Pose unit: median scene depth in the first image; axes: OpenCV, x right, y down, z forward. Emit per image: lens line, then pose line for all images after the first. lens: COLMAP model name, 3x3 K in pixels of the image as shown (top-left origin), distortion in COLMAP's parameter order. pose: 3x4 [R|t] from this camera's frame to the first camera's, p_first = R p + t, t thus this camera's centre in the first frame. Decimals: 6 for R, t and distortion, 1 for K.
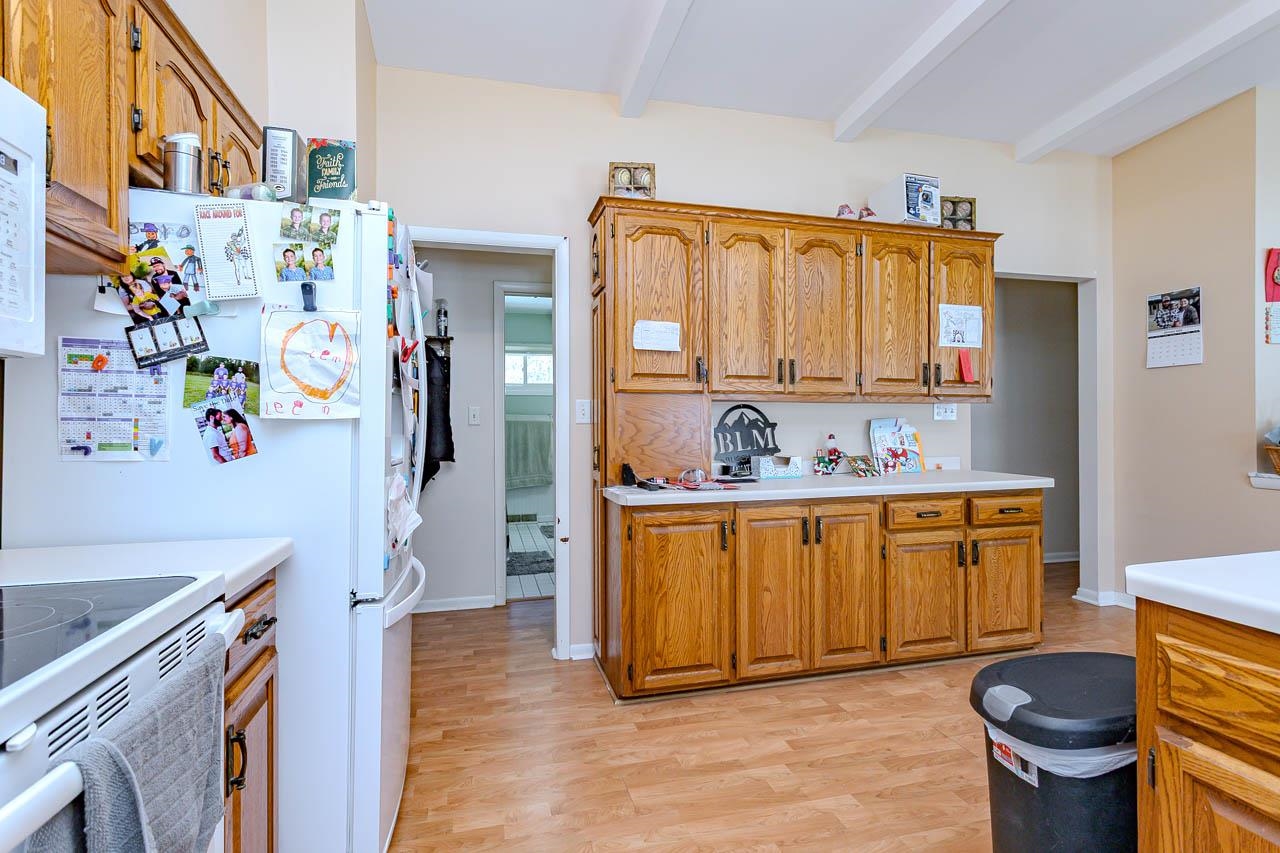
lens RADIAL K [[604.9, 0, 643.3], [0, 604.9, 422.4], [0, 0, 1]] dist [0.001172, 0.000282]
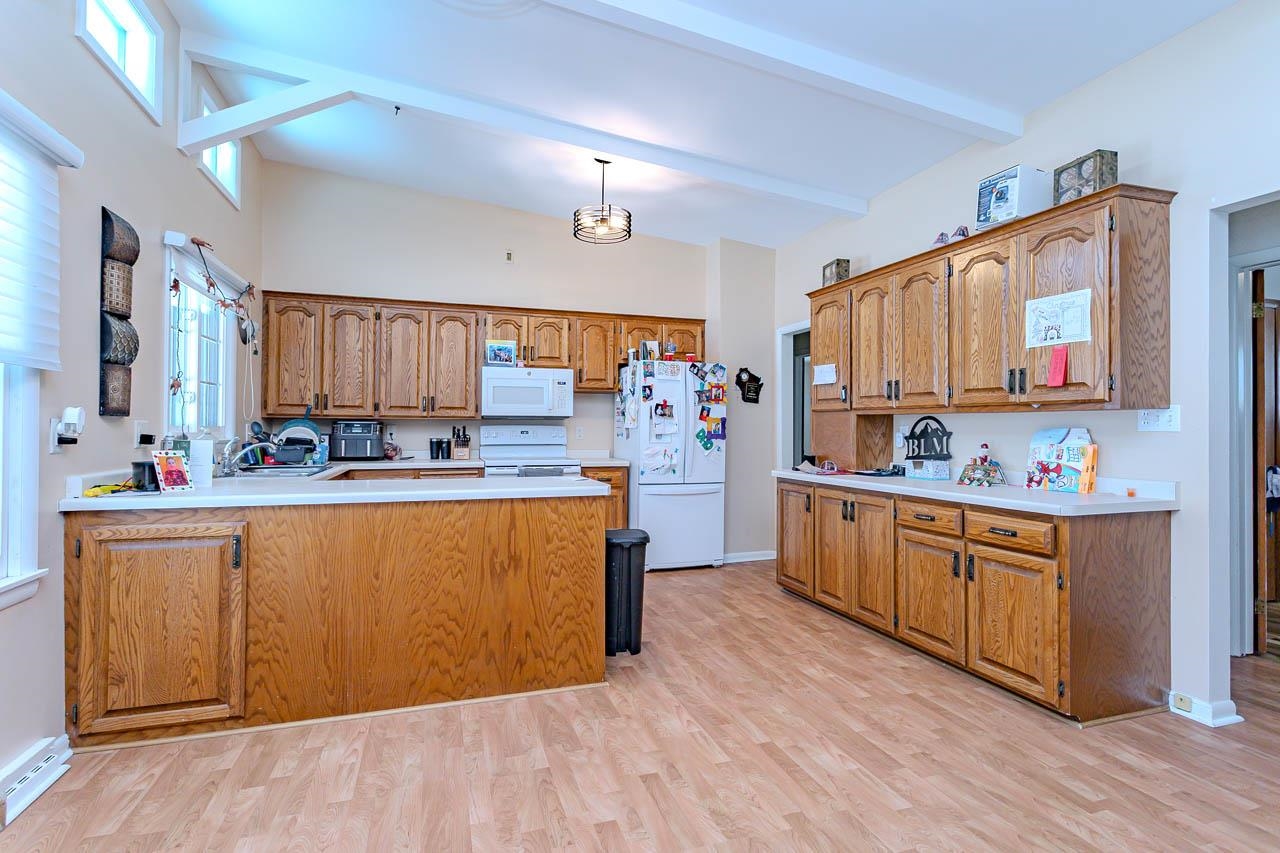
lens RADIAL K [[604.9, 0, 636.4], [0, 604.9, 424.3], [0, 0, 1]] dist [0.001172, 0.000282]
pose [[0.072250, -0.001545, -0.997385, 1.442036], [-0.003581, 0.999992, -0.001808, -0.010295], [0.997380, 0.003702, 0.072244, 0.386169]]
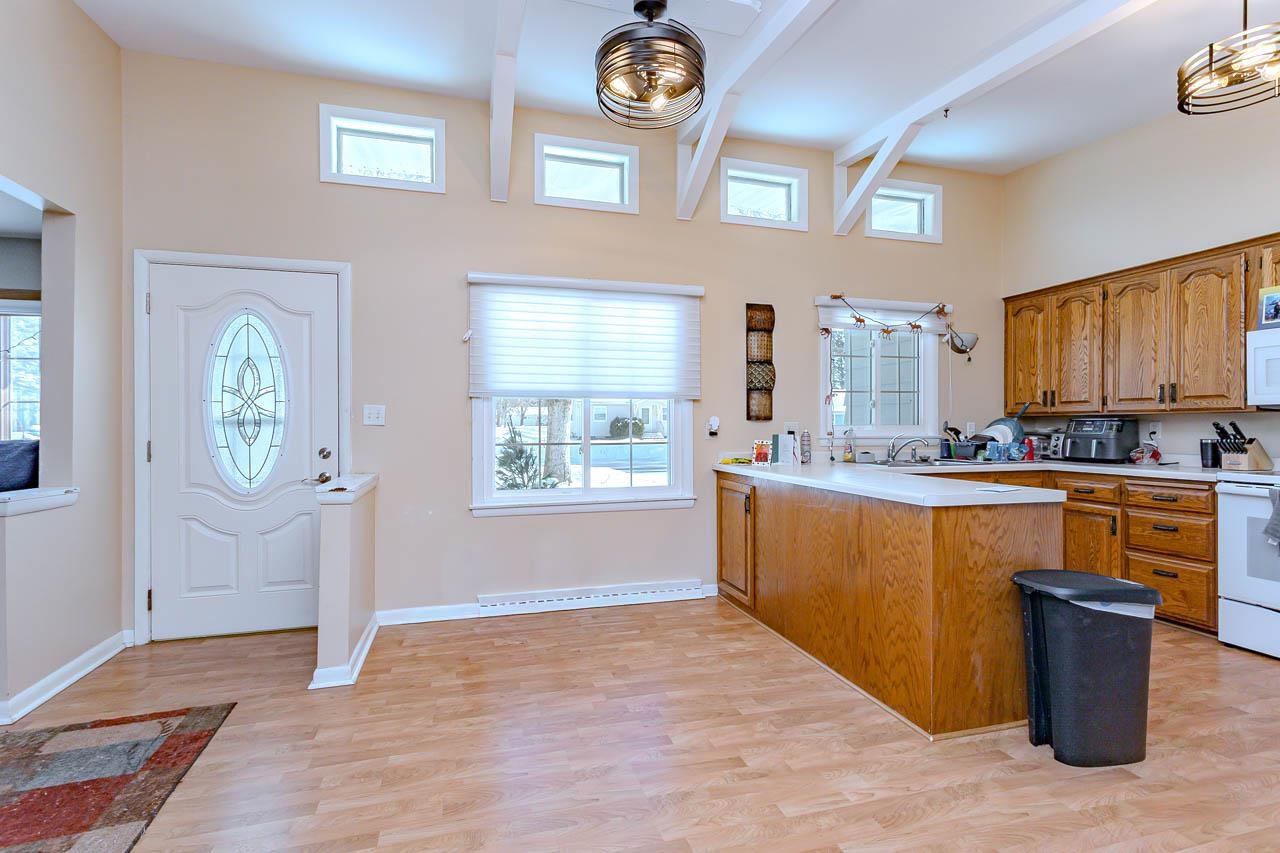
lens RADIAL K [[604.9, 0, 641.6], [0, 604.9, 425.3], [0, 0, 1]] dist [0.001172, 0.000282]
pose [[-0.999357, 0.008638, -0.034789, 0.889201], [0.008780, 0.999954, -0.003944, -0.004895], [0.034754, -0.004247, -0.999387, 1.165992]]
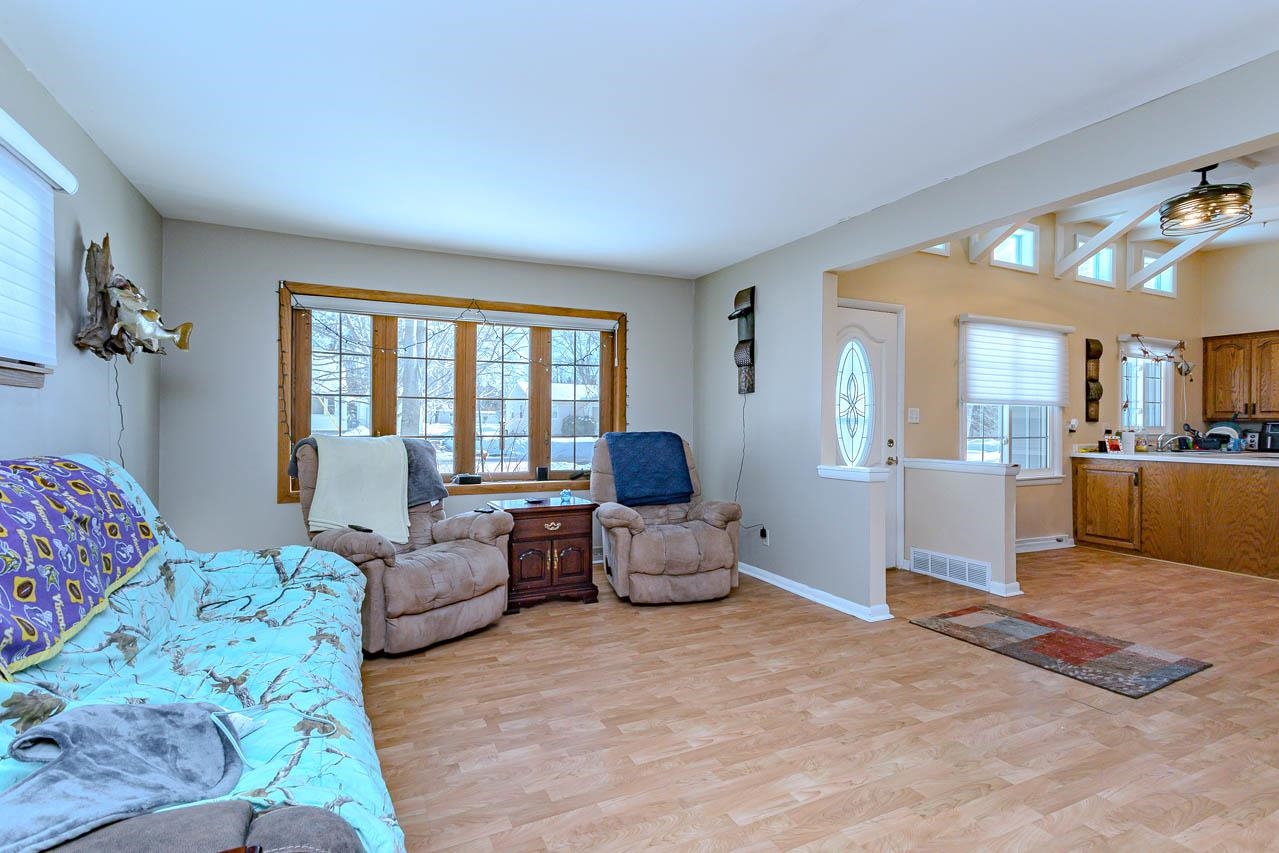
lens RADIAL K [[604.4, 0, 629.4], [0, 604.4, 421.6], [0, 0, 1]] dist [0.001172, 0.000282]
pose [[-0.981862, -0.001427, -0.189592, 2.475896], [-0.000336, 0.999983, -0.005787, -0.008529], [0.189597, -0.005619, -0.981846, 1.434909]]
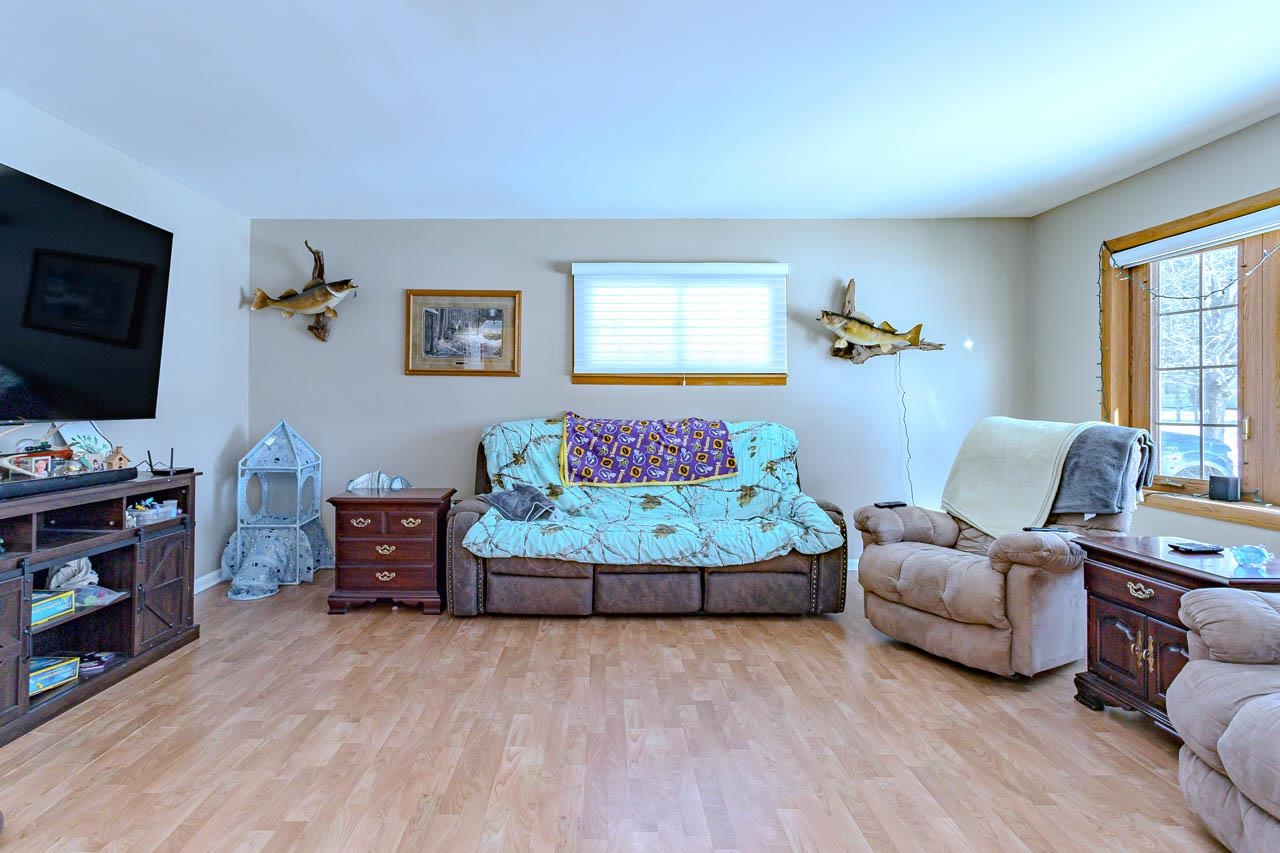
lens RADIAL K [[653.3, 0, 597.6], [0, 653.3, 400.6], [0, 0, 1]] dist [-0.010247, 0.004219]
pose [[0.249329, 0.006725, 0.968396, 1.473851], [-0.008213, 0.999955, -0.004830, -0.008826], [-0.968384, -0.006749, 0.249373, 0.559669]]
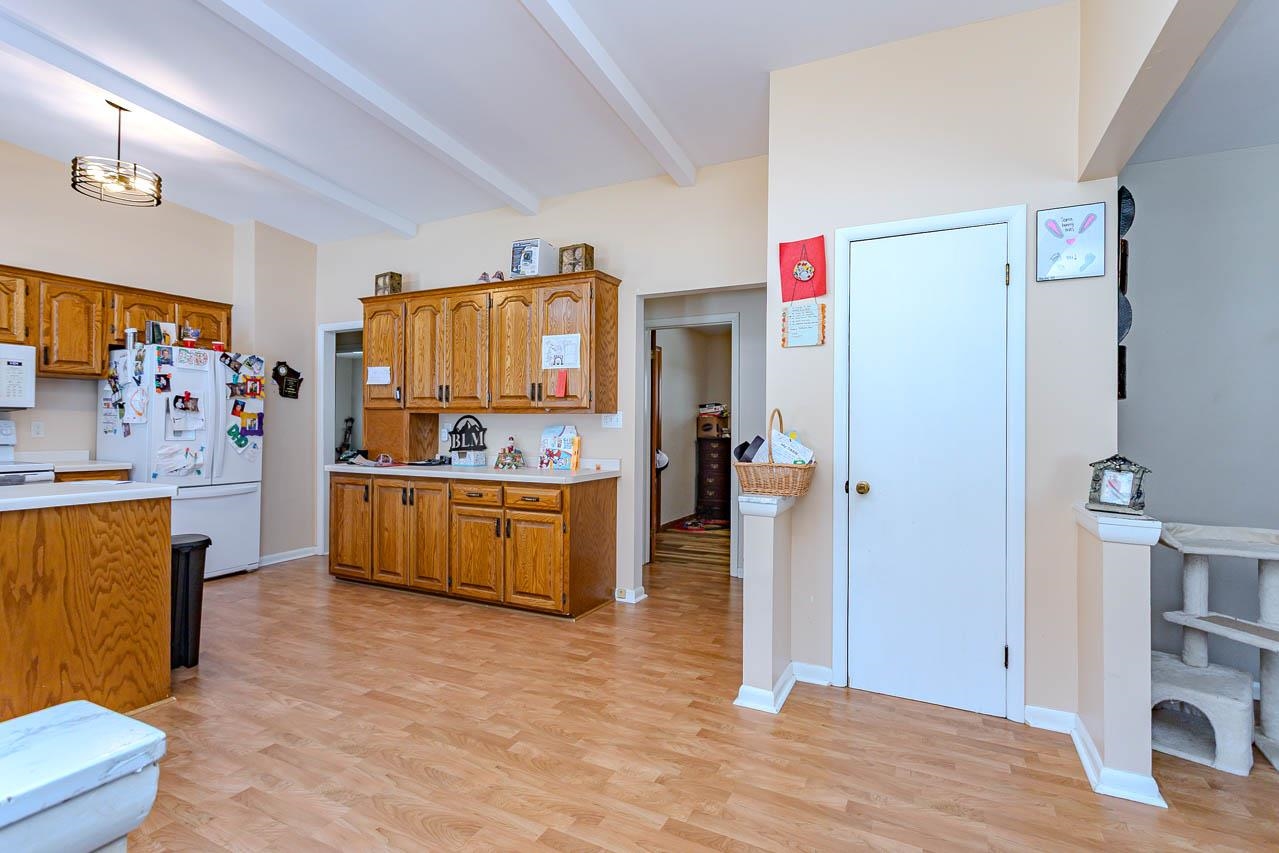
lens RADIAL K [[604.4, 0, 638.0], [0, 604.4, 424.3], [0, 0, 1]] dist [0.001172, 0.000282]
pose [[0.758334, 0.008002, -0.651817, 1.580424], [-0.010625, 0.999944, -0.000086, -0.013062], [0.651780, 0.006991, 0.758376, 0.180692]]
